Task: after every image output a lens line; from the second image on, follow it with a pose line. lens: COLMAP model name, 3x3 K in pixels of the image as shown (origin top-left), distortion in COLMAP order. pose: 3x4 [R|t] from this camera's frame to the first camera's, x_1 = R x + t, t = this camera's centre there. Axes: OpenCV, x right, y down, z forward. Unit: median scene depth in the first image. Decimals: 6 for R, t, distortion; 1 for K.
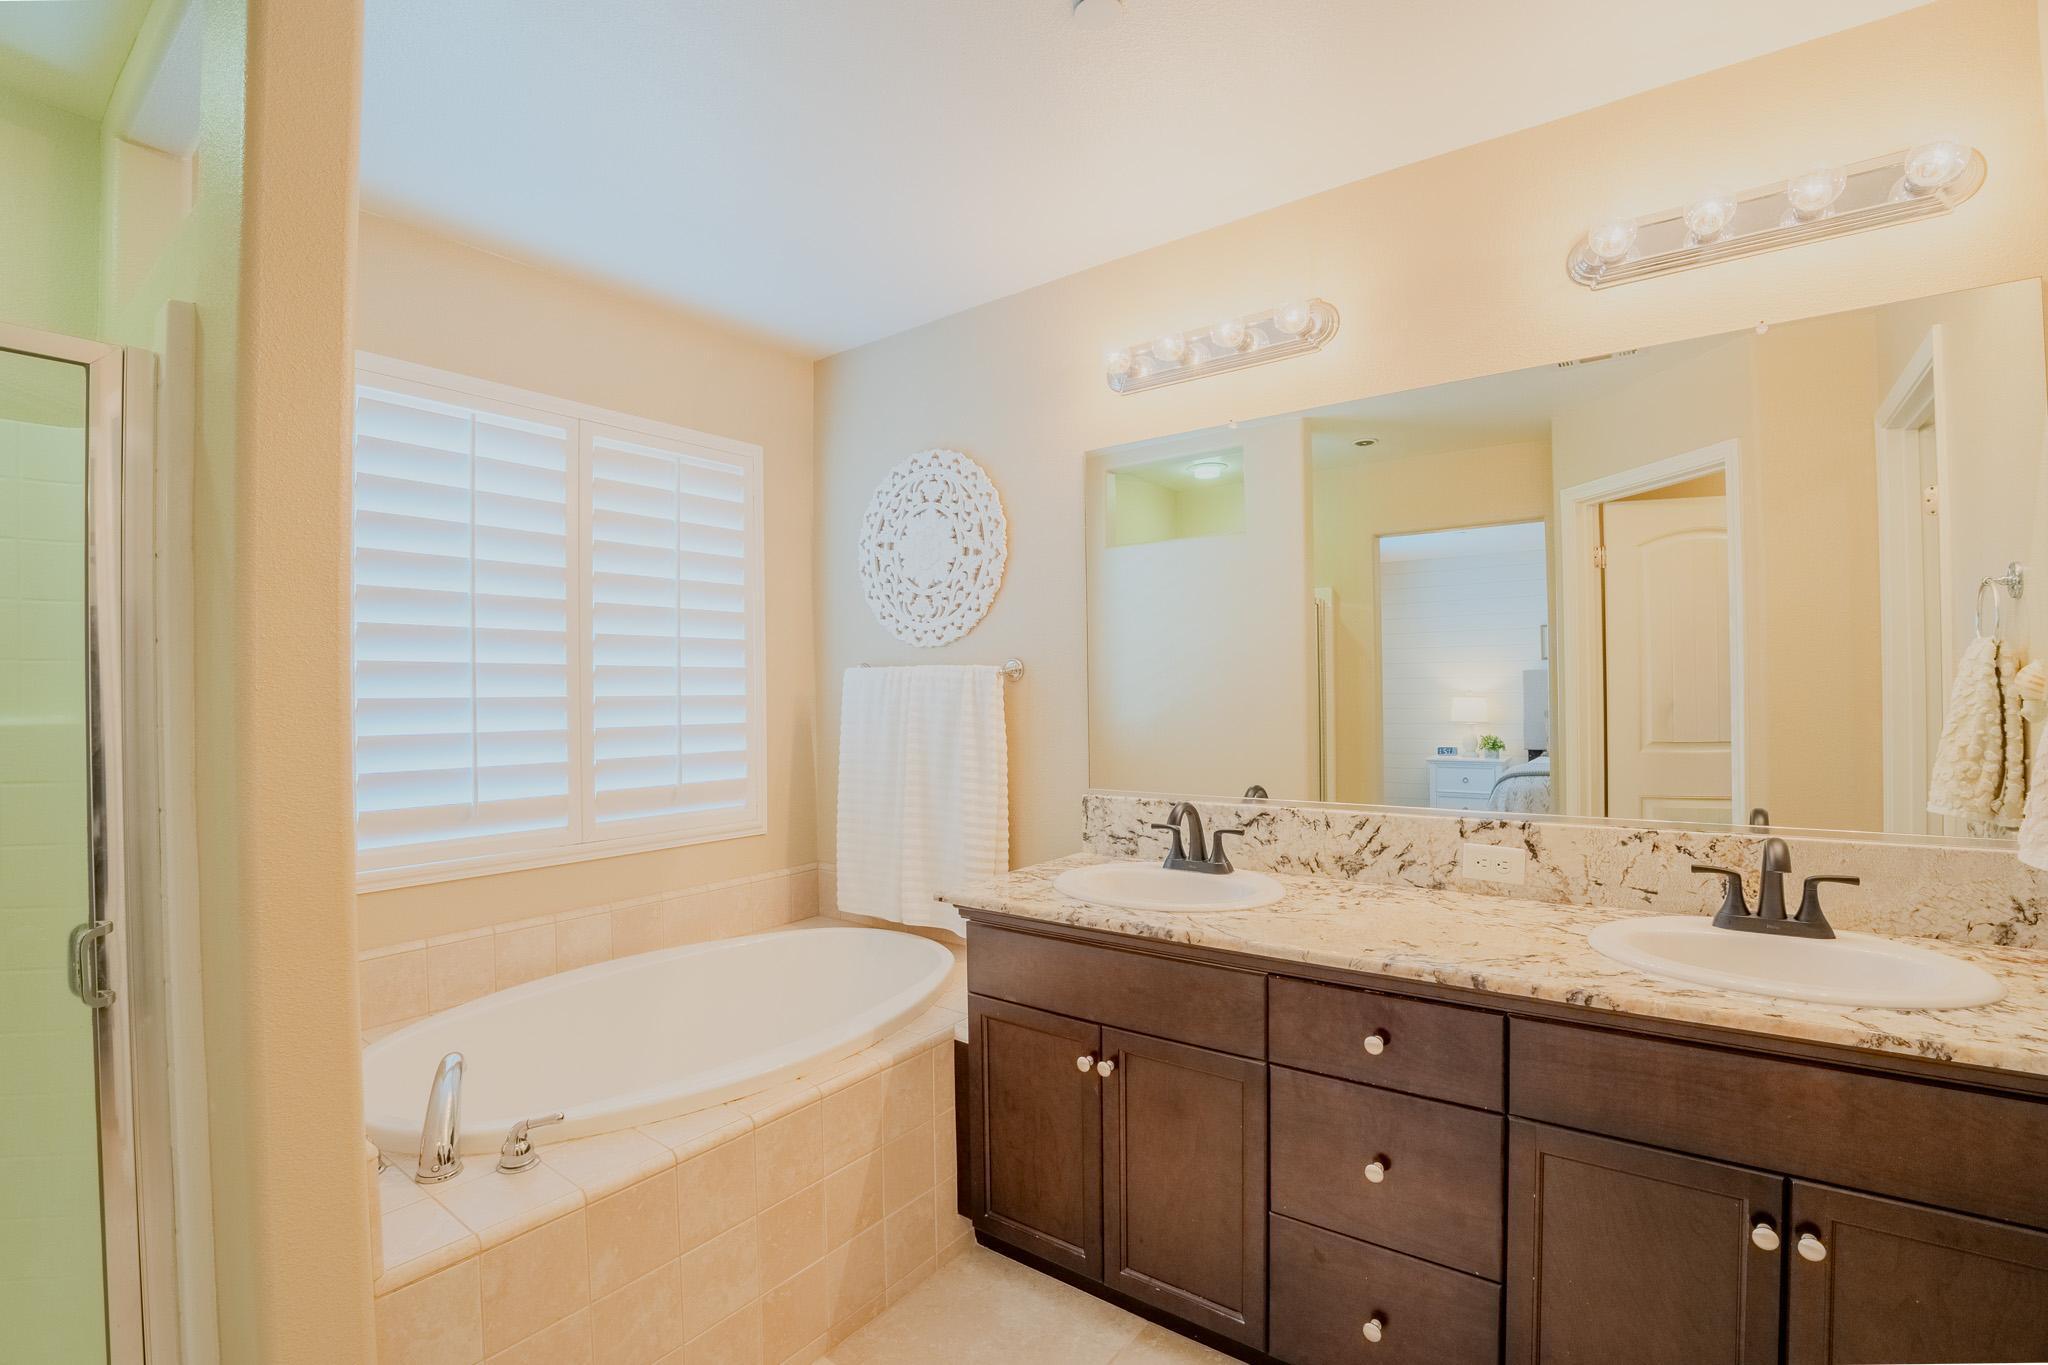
lens RADIAL K [[917.1, 0, 1028.2], [0, 917.1, 681.5], [0, 0, 1]] dist [-0.067486, 0.014020]
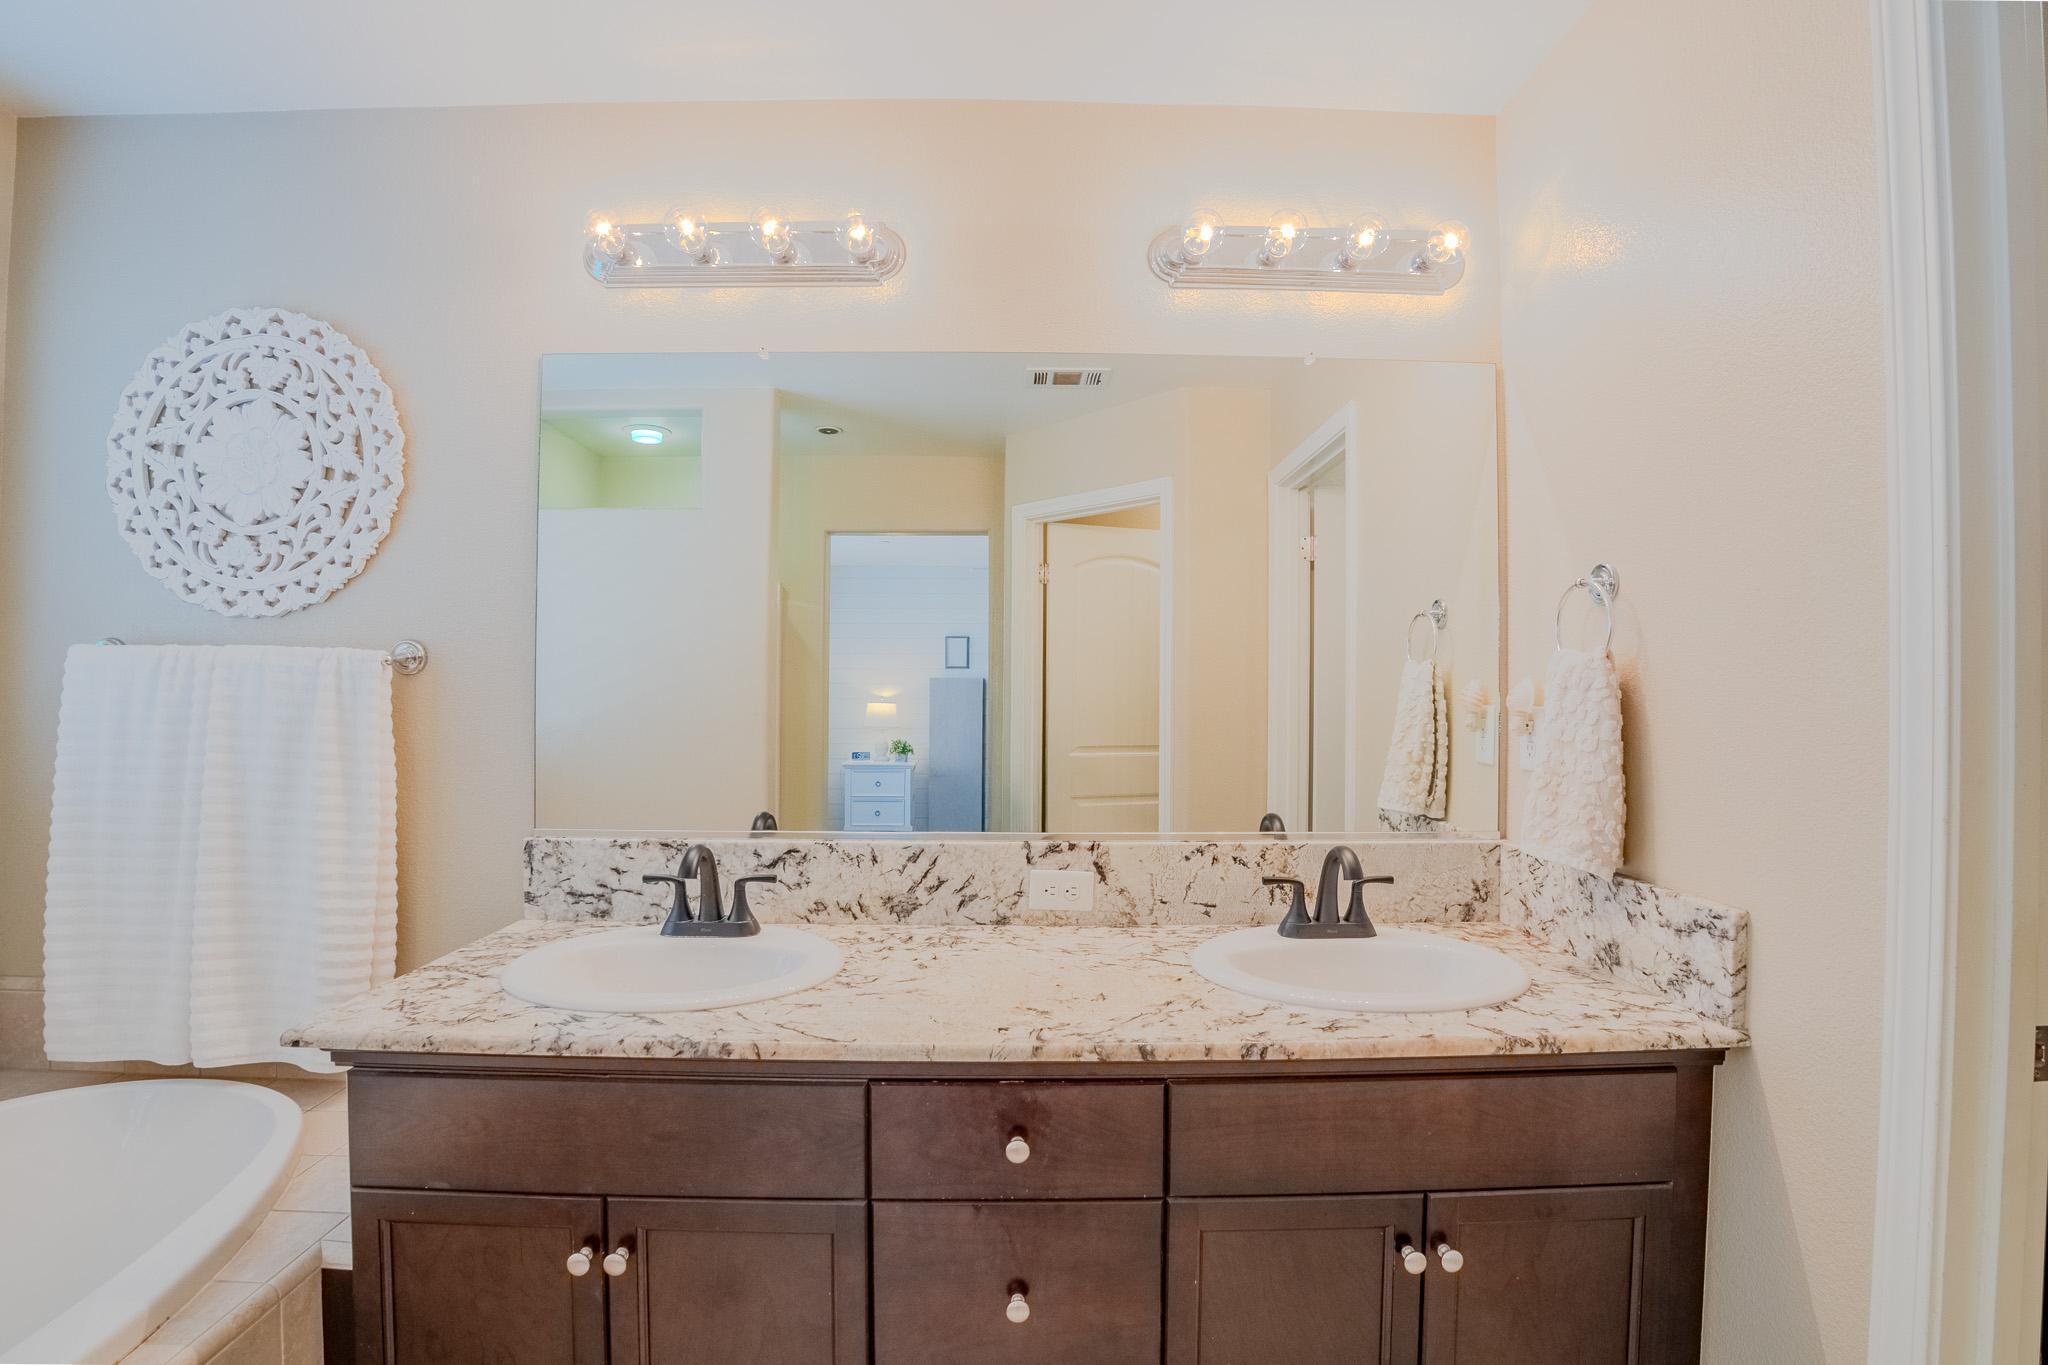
lens RADIAL K [[917.1, 0, 1025.4], [0, 917.1, 682.4], [0, 0, 1]] dist [-0.067486, 0.014020]
pose [[0.794358, 0.023011, 0.607014, -0.071404], [-0.021377, 0.999722, -0.009923, 0.003227], [-0.607074, -0.005094, 0.794629, 0.280624]]
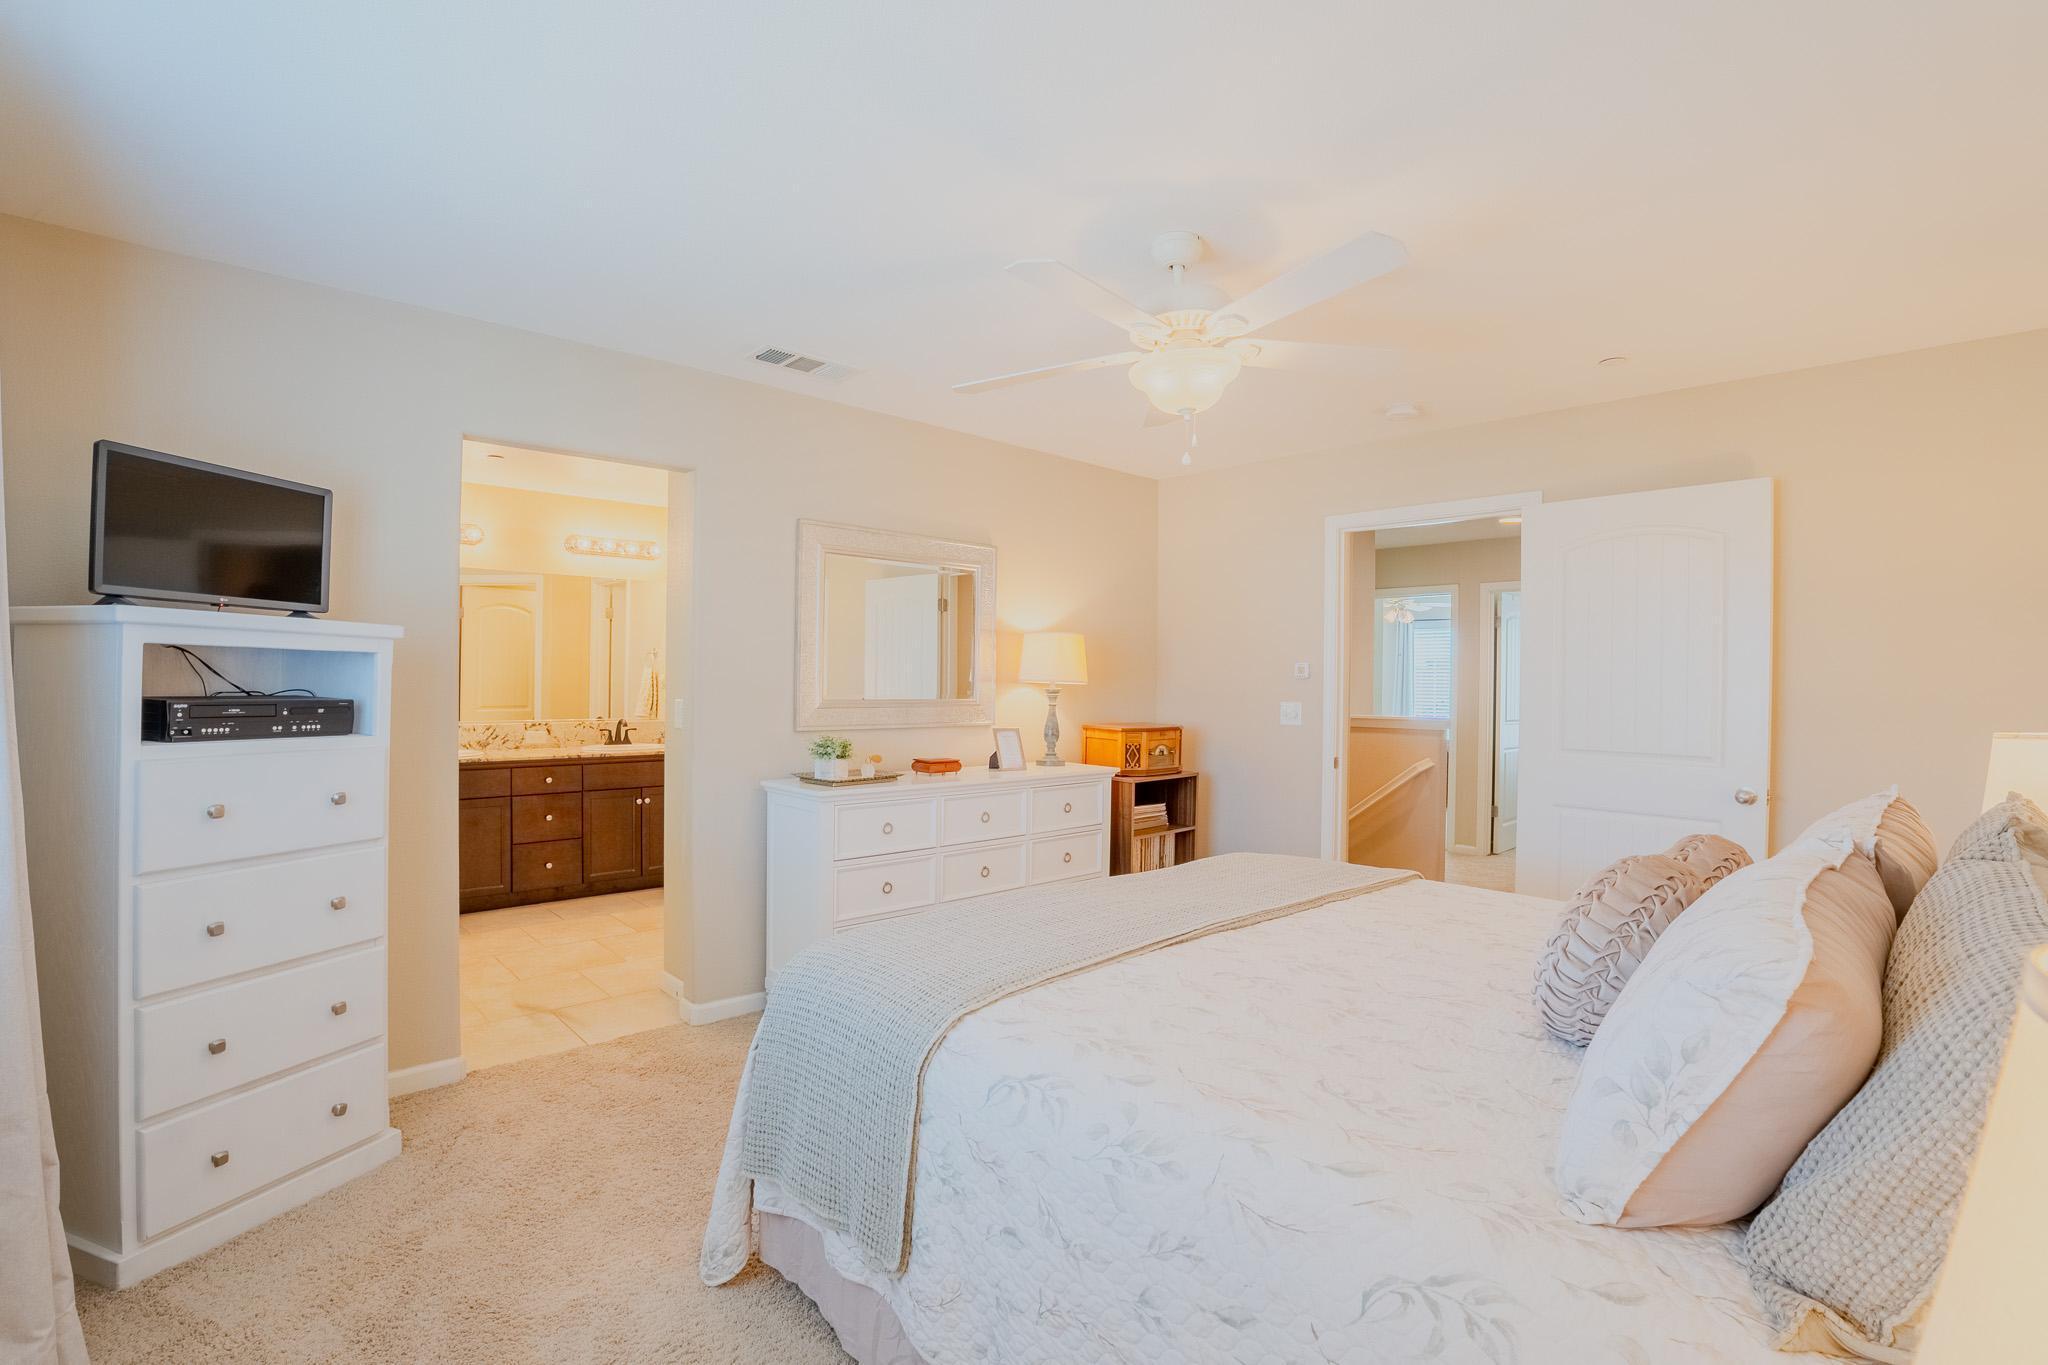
lens RADIAL K [[917.1, 0, 1023.3], [0, 917.1, 683.1], [0, 0, 1]] dist [-0.067486, 0.014020]
pose [[0.171850, 0.010110, 0.985071, -2.067362], [-0.022461, 0.999728, -0.006342, 0.004337], [-0.984867, -0.021036, 0.172031, -1.062139]]
